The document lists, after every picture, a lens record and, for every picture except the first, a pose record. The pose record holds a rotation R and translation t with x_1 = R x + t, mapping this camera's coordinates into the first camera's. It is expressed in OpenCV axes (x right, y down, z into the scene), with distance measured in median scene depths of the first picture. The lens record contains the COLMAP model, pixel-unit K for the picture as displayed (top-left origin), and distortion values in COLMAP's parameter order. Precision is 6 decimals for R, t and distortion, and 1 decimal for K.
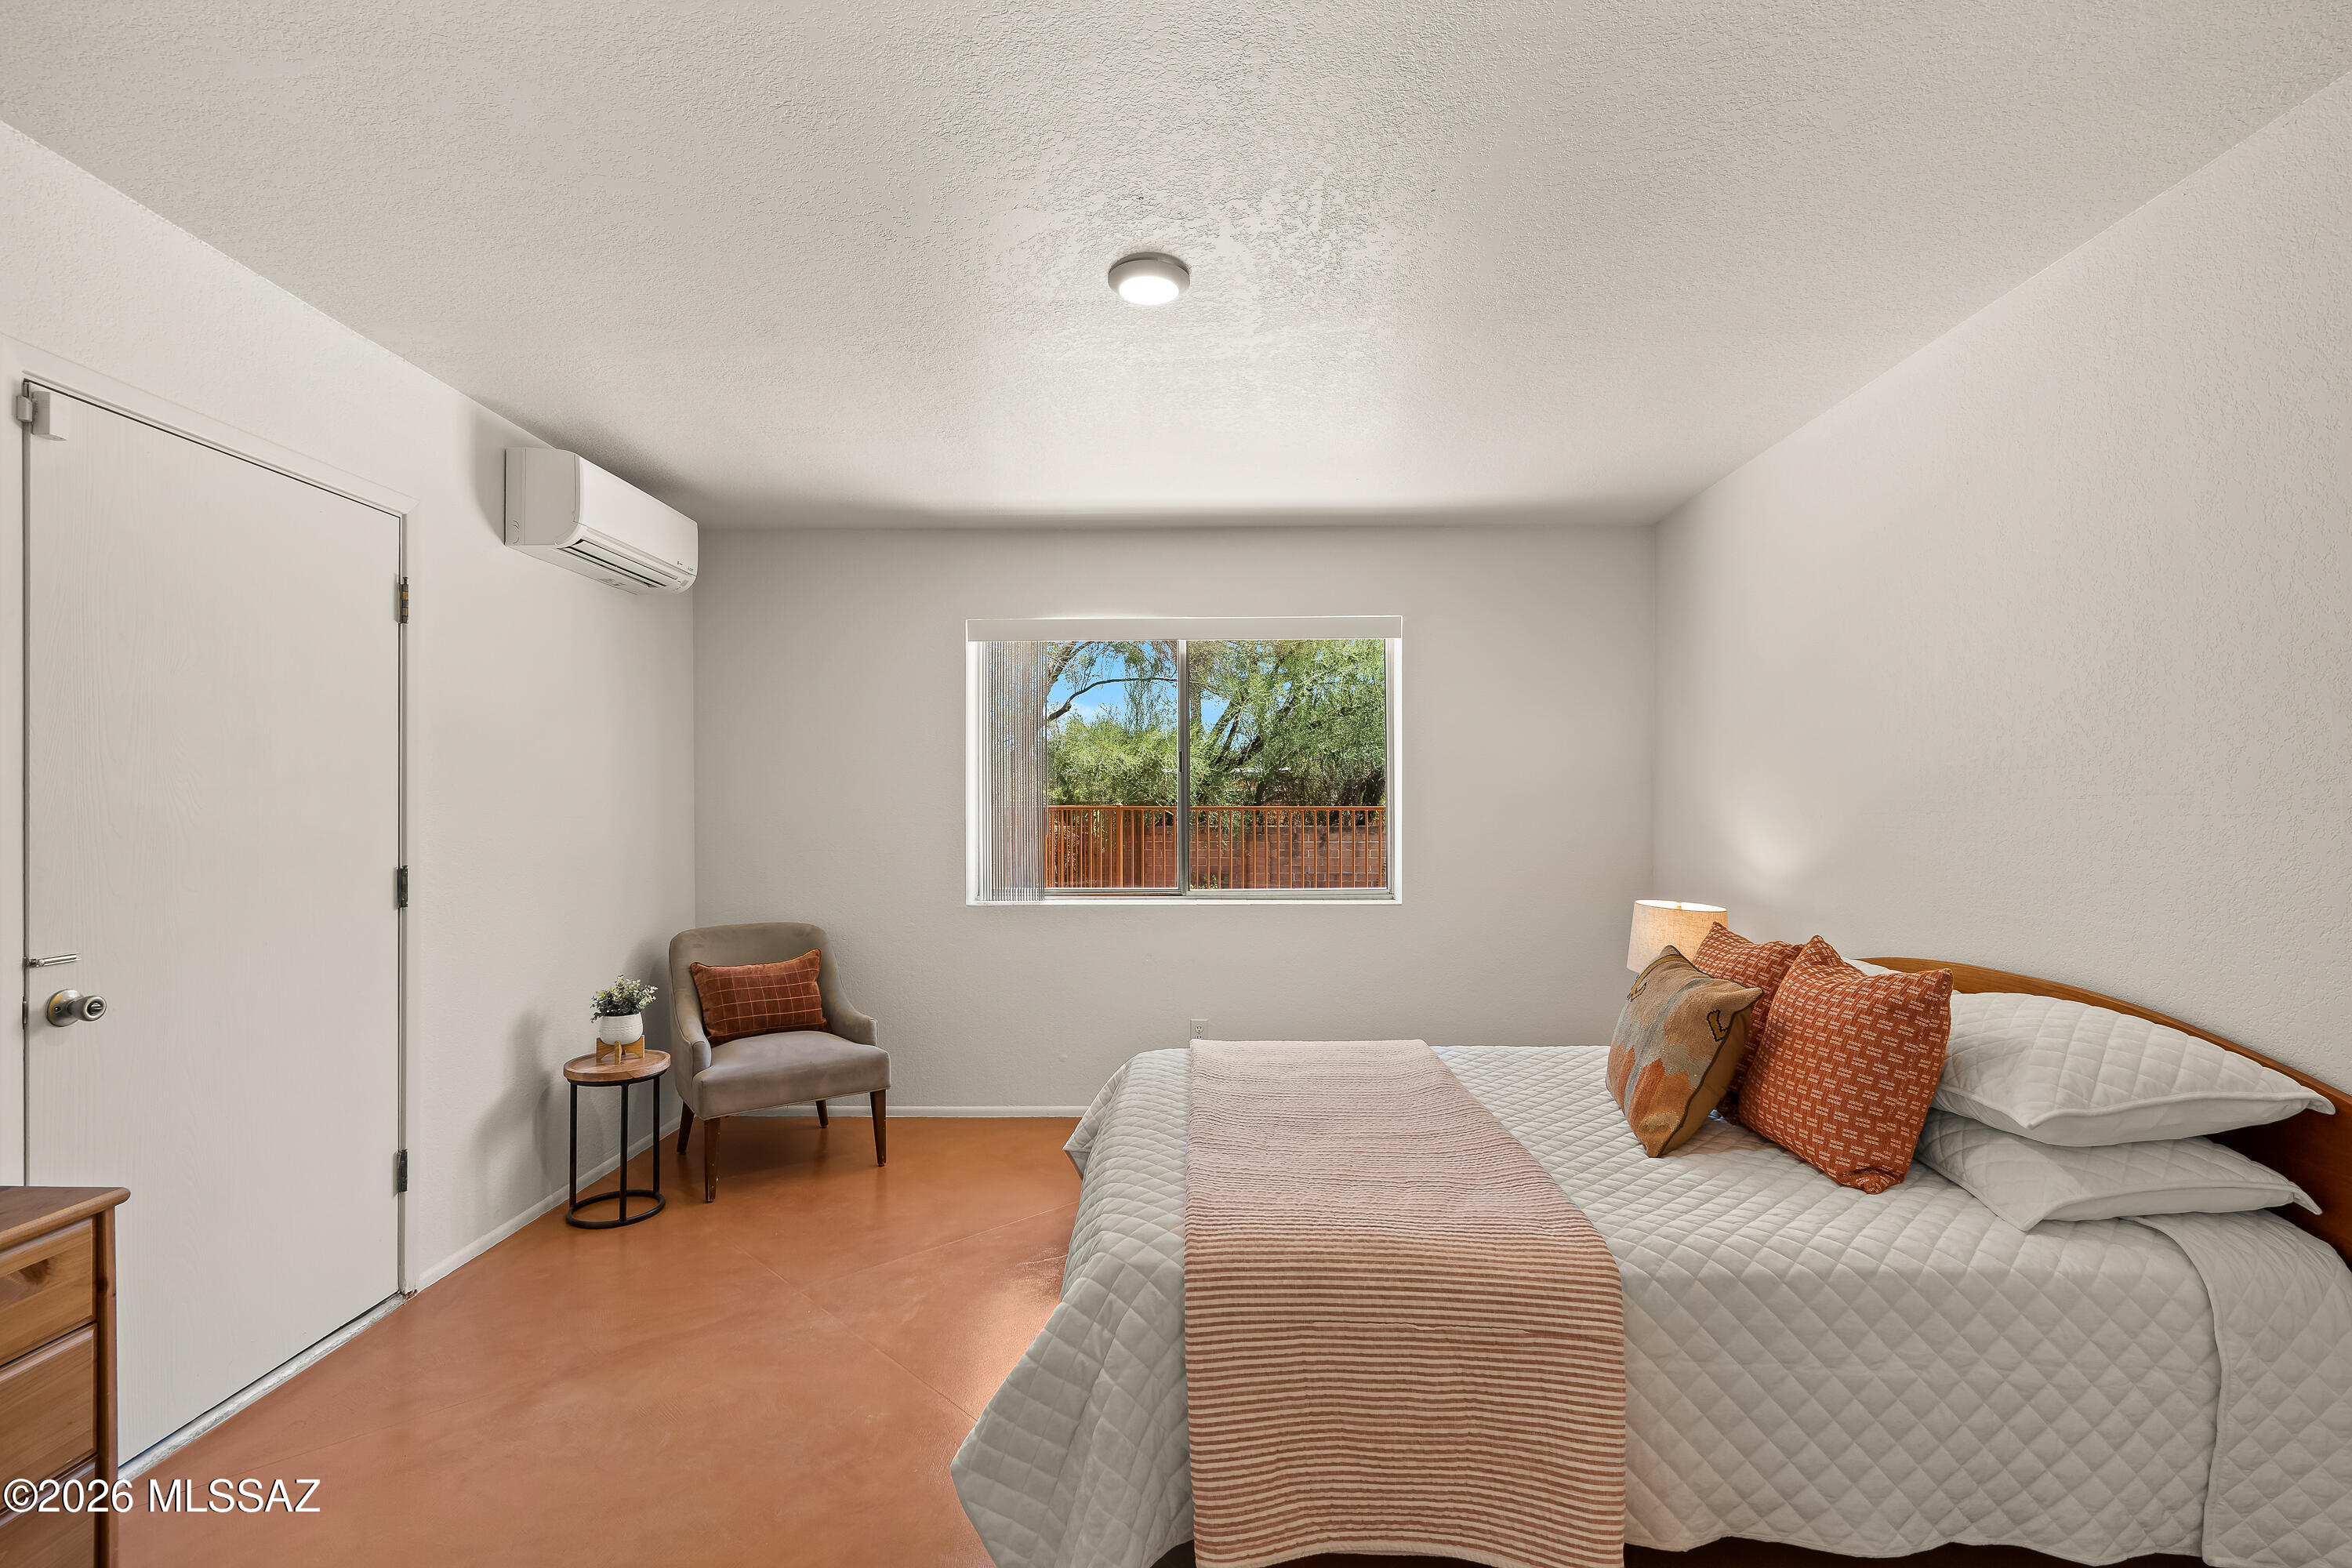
lens RADIAL K [[1081.5, 0, 1162.2], [0, 1081.5, 797.7], [0, 0, 1]] dist [-0.003662, 0.001087]
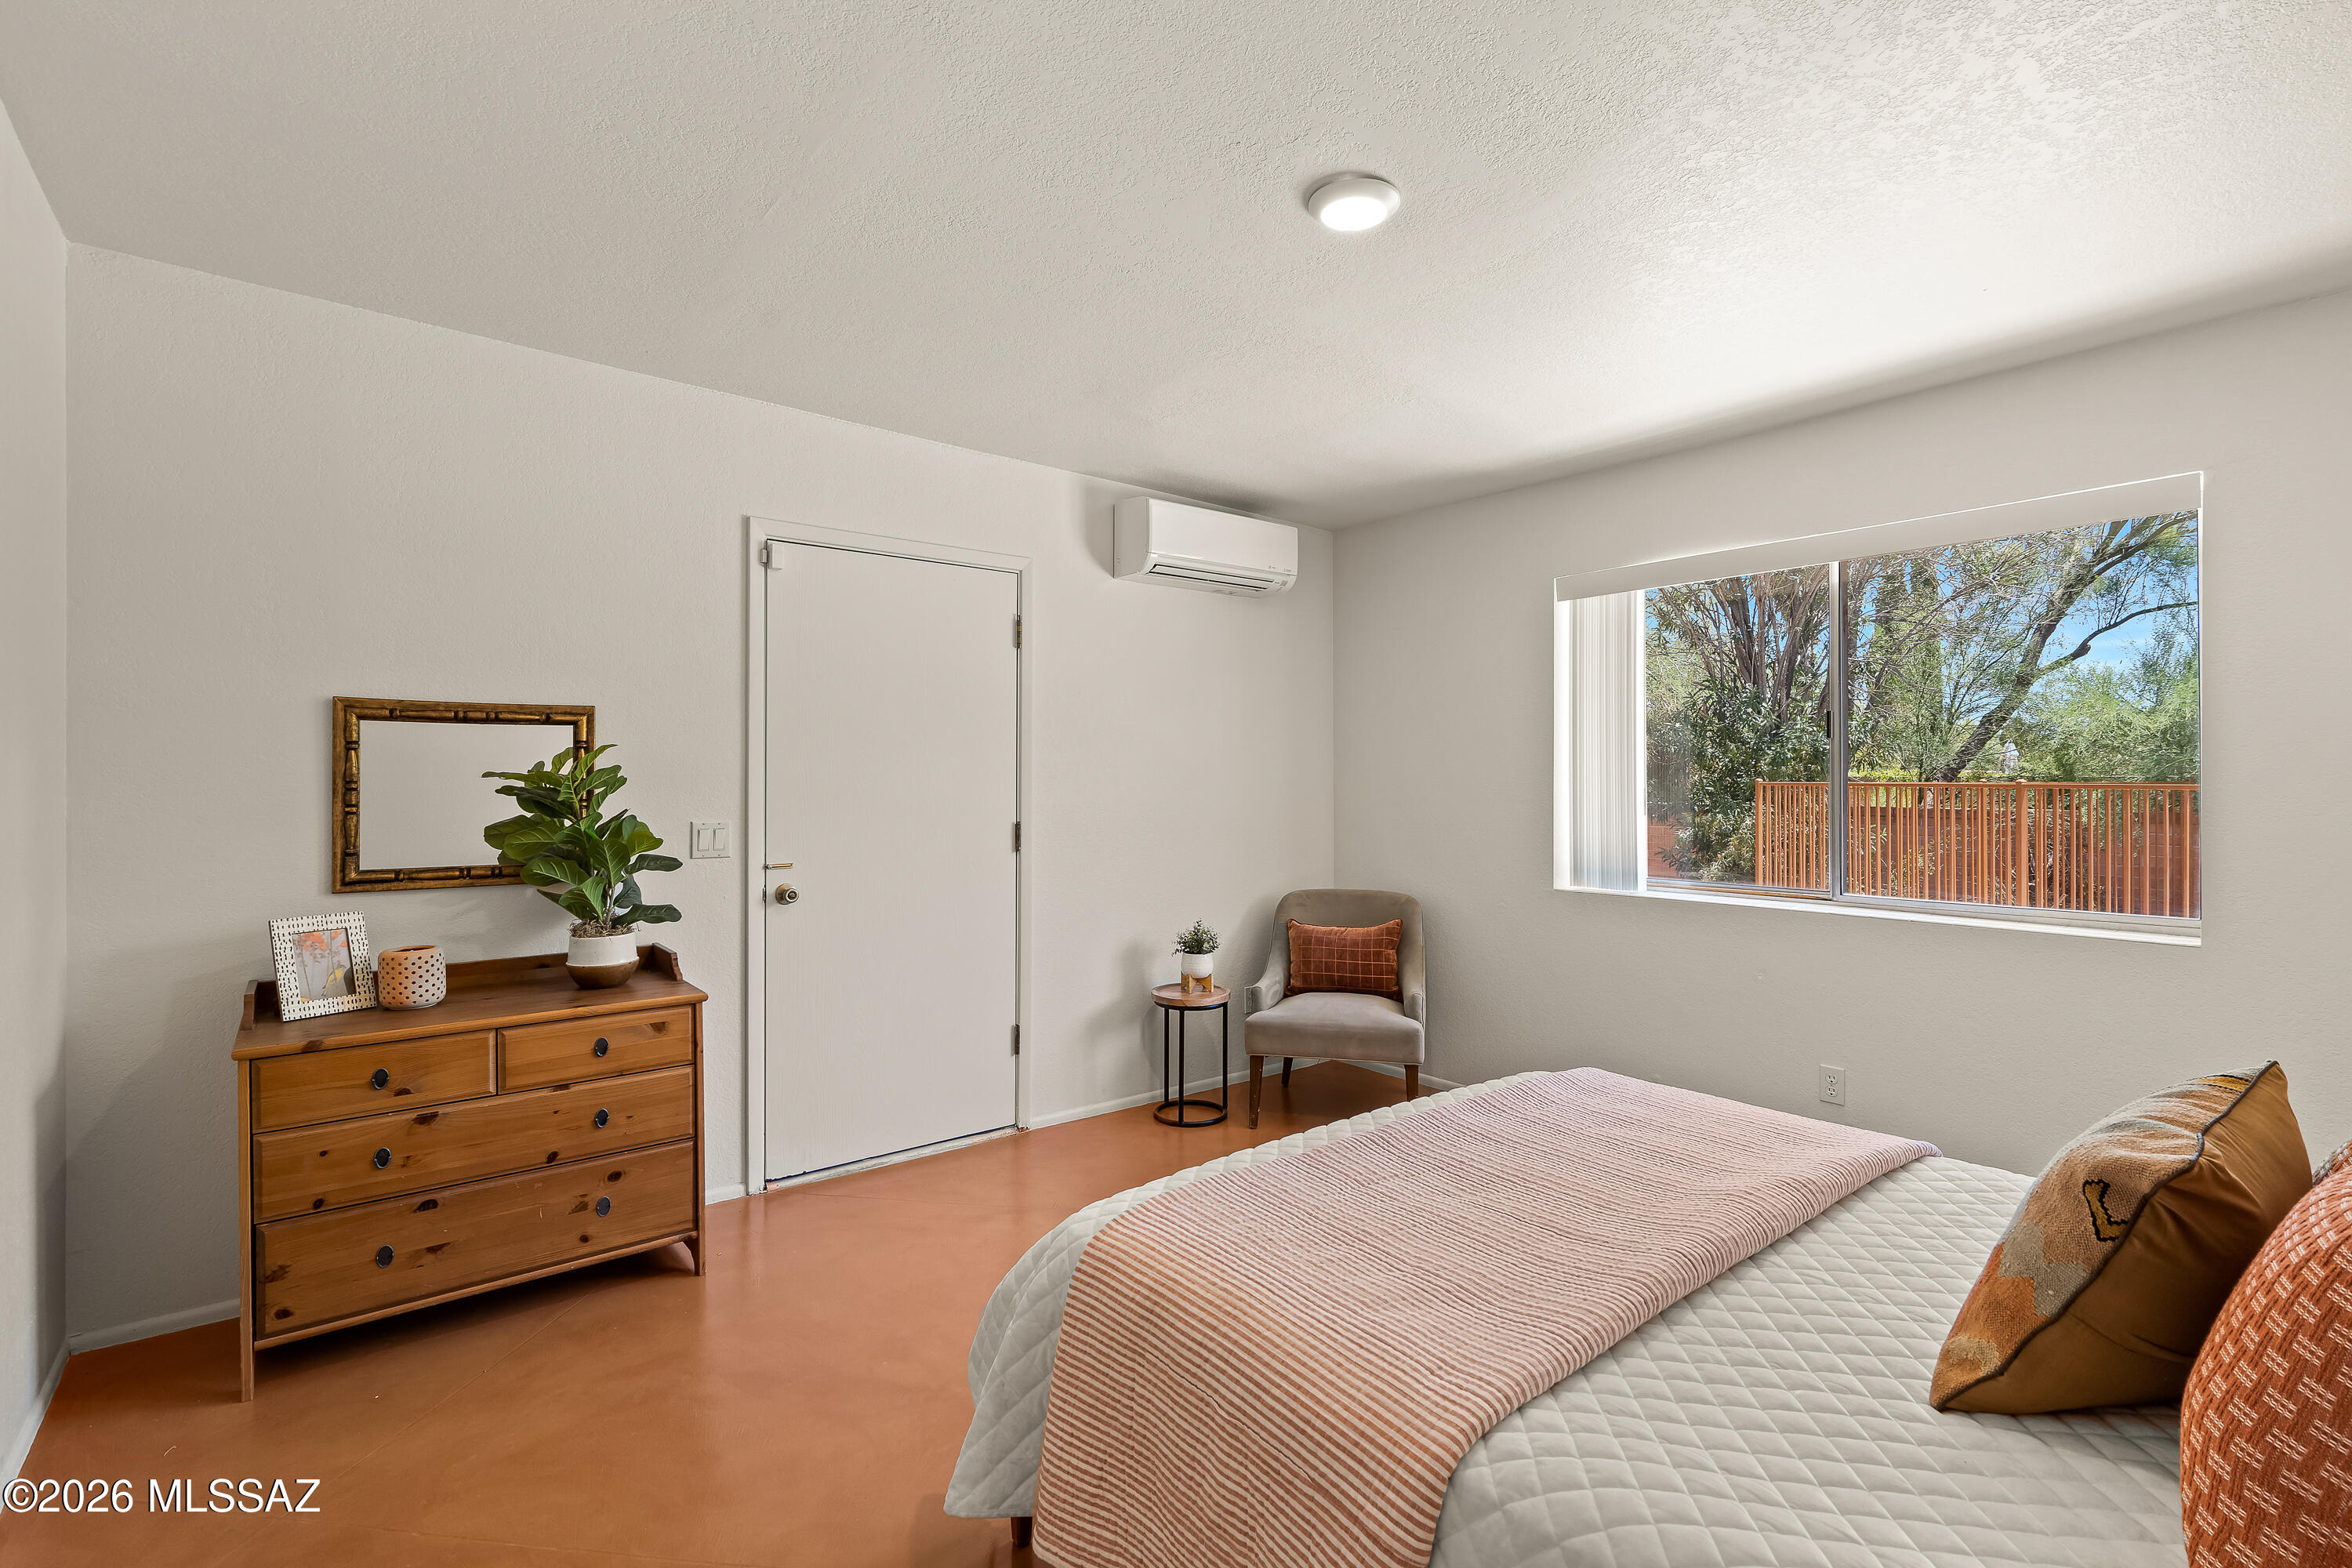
lens RADIAL K [[1081.5, 0, 1164.8], [0, 1081.5, 773.0], [0, 0, 1]] dist [-0.003662, 0.001087]
pose [[0.632465, -0.000671, -0.774588, 0.452453], [0.000884, 1.000000, -0.000145, 0.000466], [0.774588, -0.000593, 0.632466, 0.233812]]
